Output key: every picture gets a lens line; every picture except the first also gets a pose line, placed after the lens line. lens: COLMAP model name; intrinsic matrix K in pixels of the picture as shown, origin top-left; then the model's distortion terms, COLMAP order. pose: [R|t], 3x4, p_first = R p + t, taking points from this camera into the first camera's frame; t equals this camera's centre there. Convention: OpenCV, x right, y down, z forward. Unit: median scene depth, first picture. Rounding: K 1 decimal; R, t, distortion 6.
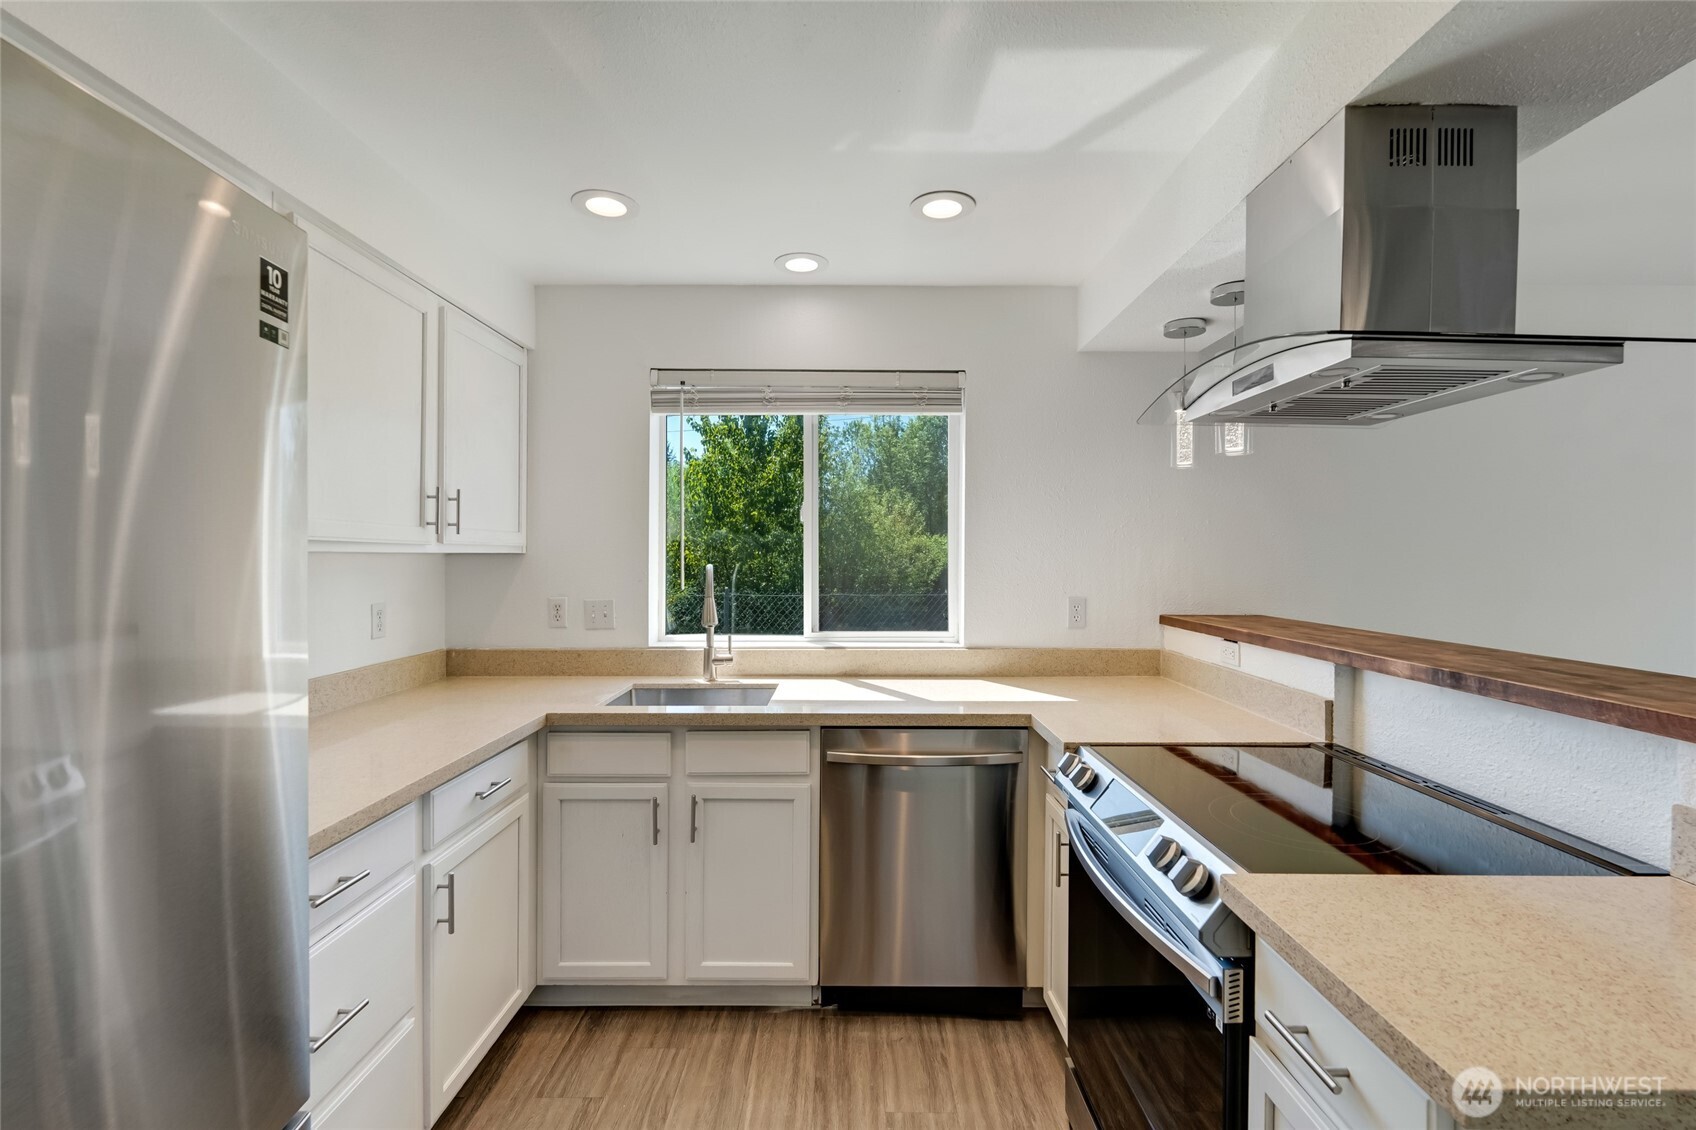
lens RADIAL K [[744.8, 0, 848.0], [0, 744.8, 561.6], [0, 0, 1]] dist [-0.000177, 0.000184]
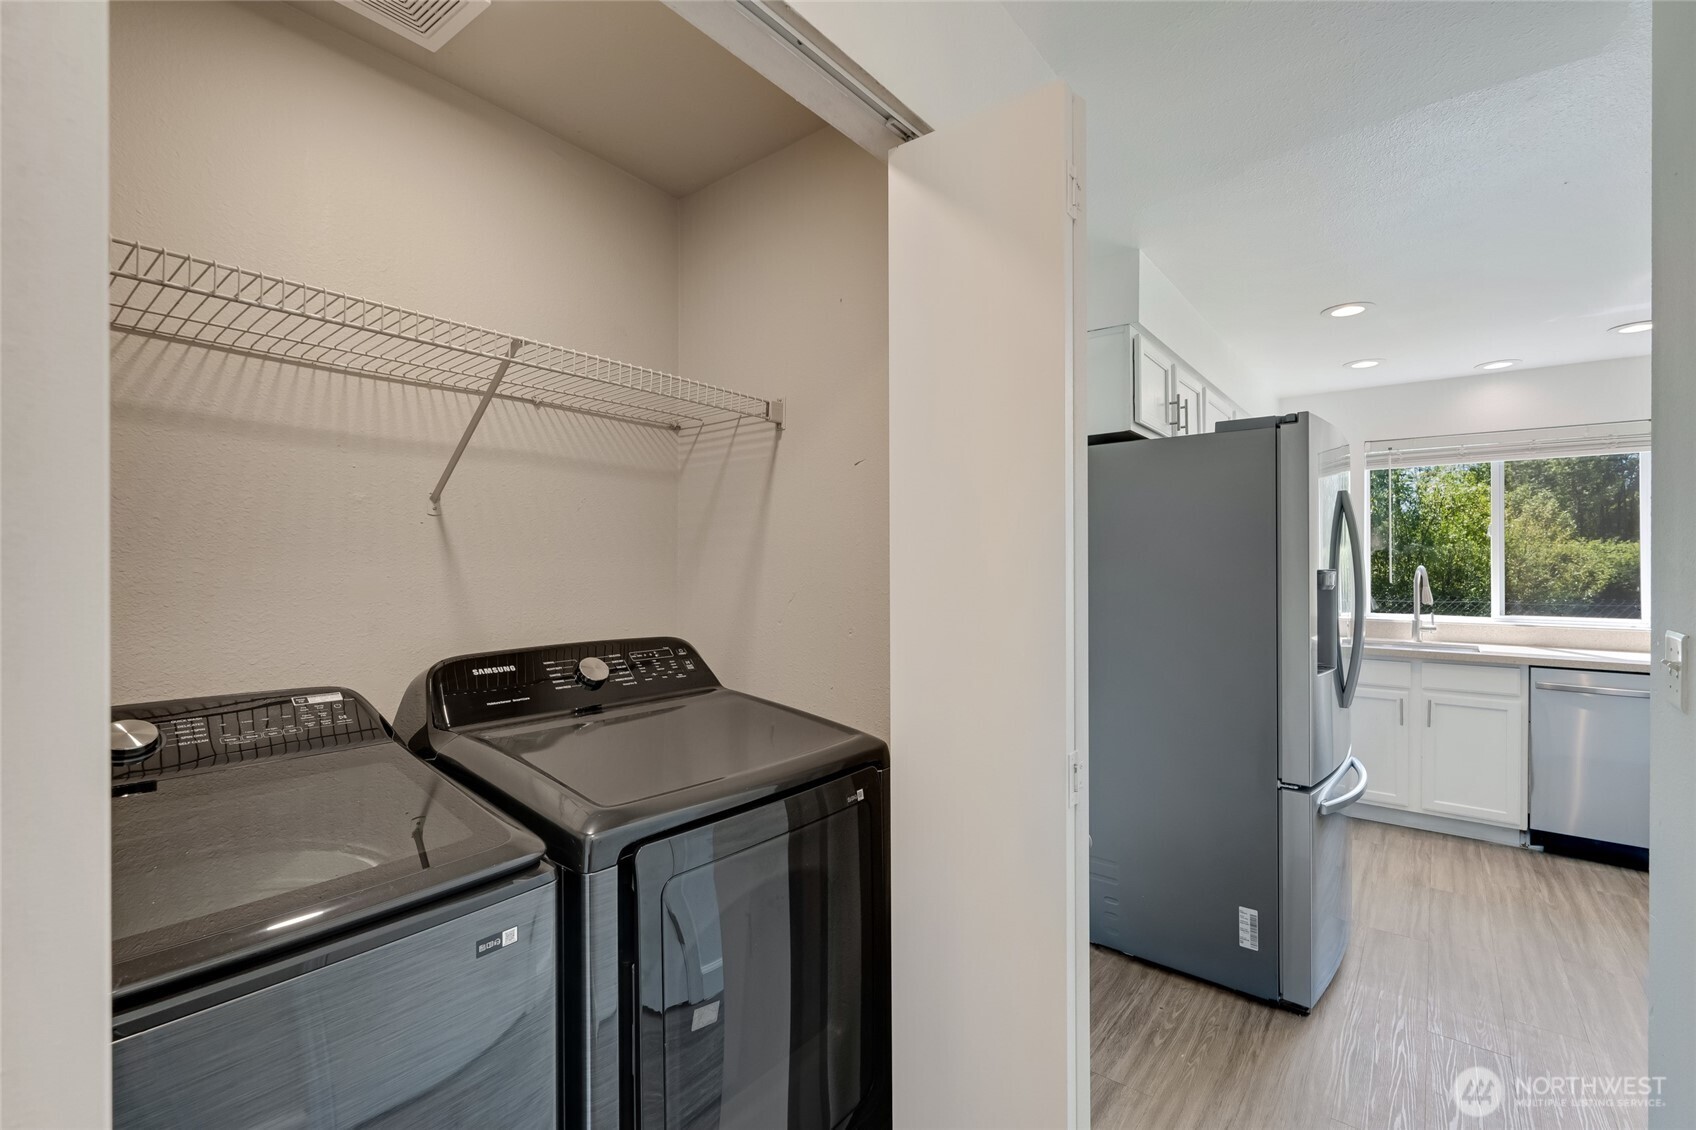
lens RADIAL K [[744.8, 0, 846.6], [0, 744.8, 564.8], [0, 0, 1]] dist [-0.000177, 0.000184]
pose [[0.786973, -0.002447, -0.616982, -0.198280], [-0.005302, 0.999928, -0.010728, 0.029161], [0.616964, 0.011714, 0.786904, -1.128239]]
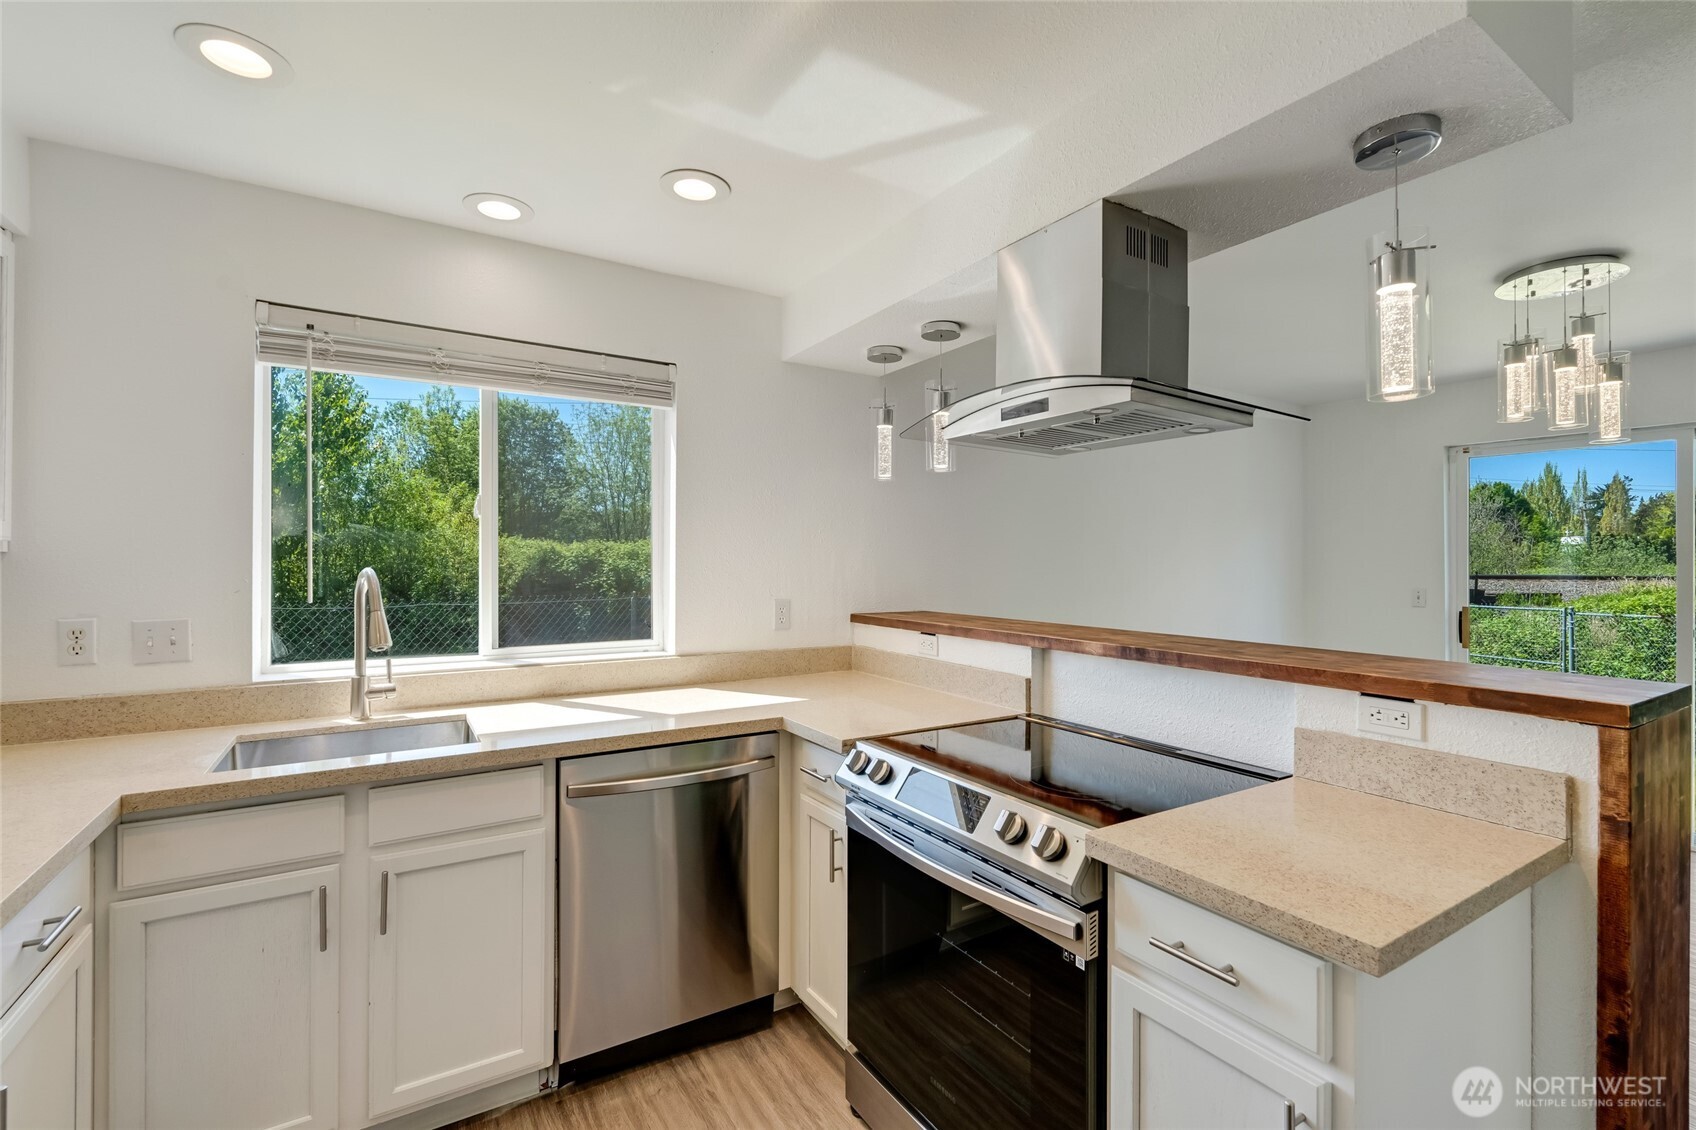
lens RADIAL K [[744.8, 0, 846.2], [0, 744.8, 562.4], [0, 0, 1]] dist [-0.000177, 0.000184]
pose [[0.847854, 0.001860, 0.530226, -0.204148], [0.000858, 0.999988, -0.004880, 0.001825], [-0.530229, 0.004593, 0.847842, 0.100348]]
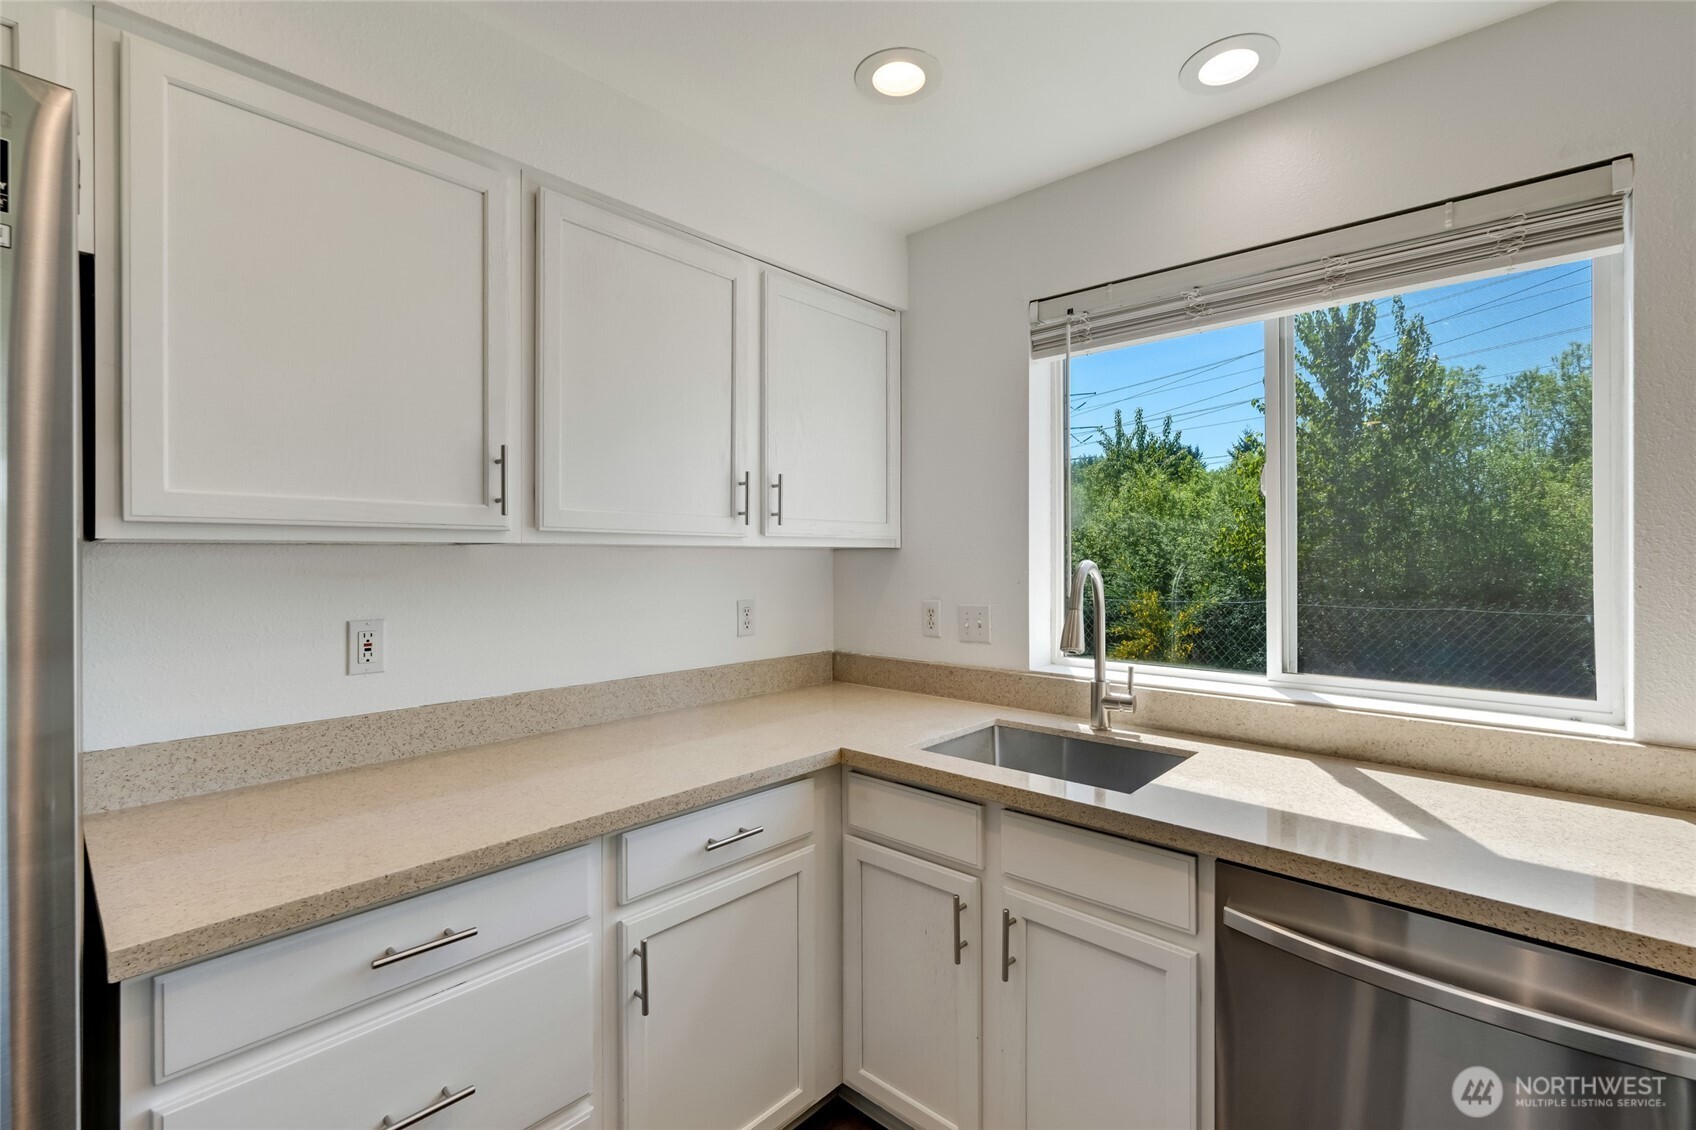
lens RADIAL K [[744.8, 0, 856.0], [0, 744.8, 552.6], [0, 0, 1]] dist [-0.000177, 0.000184]
pose [[0.744895, -0.005292, -0.667160, 0.131496], [-0.004133, 0.999913, -0.012547, 0.006401], [0.667168, 0.012103, 0.744809, 0.404638]]
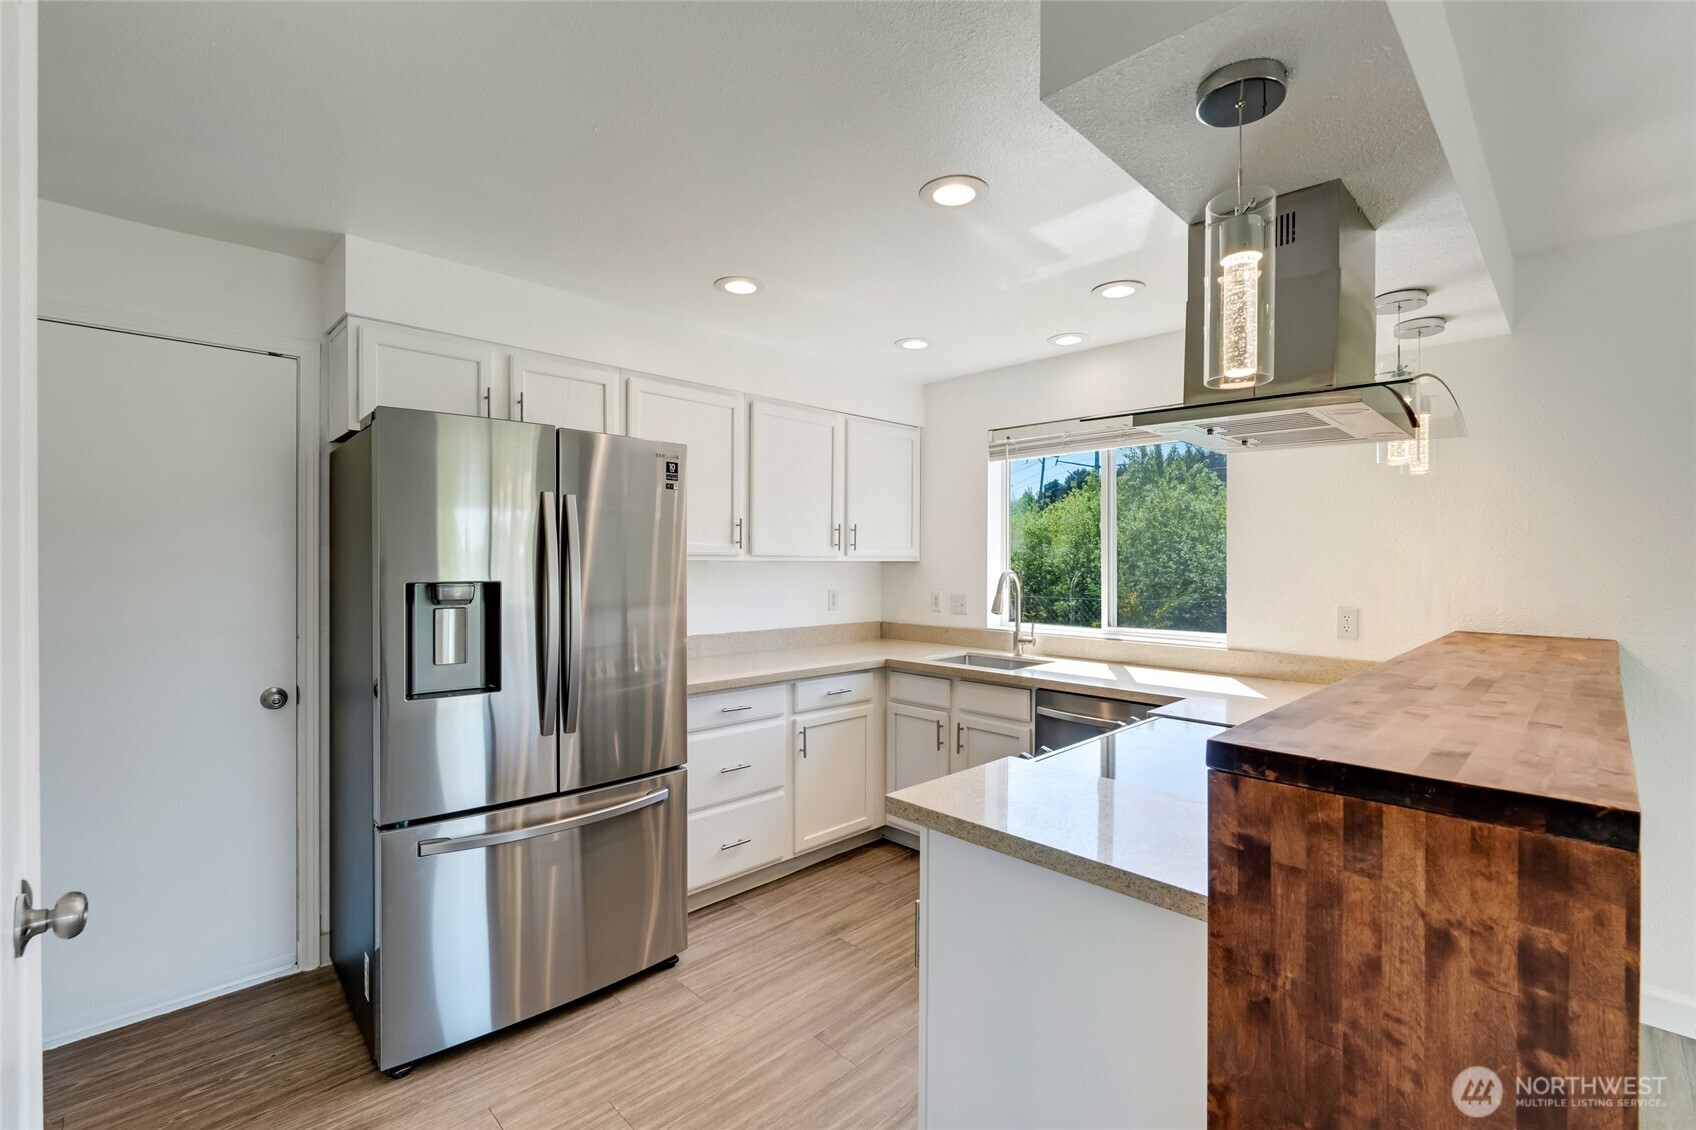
lens RADIAL K [[744.8, 0, 855.3], [0, 744.8, 563.6], [0, 0, 1]] dist [-0.000177, 0.000184]
pose [[0.708108, 0.005509, -0.706083, 0.685642], [-0.010428, 0.999942, -0.002657, -0.001564], [0.706027, 0.009245, 0.708124, -0.210222]]
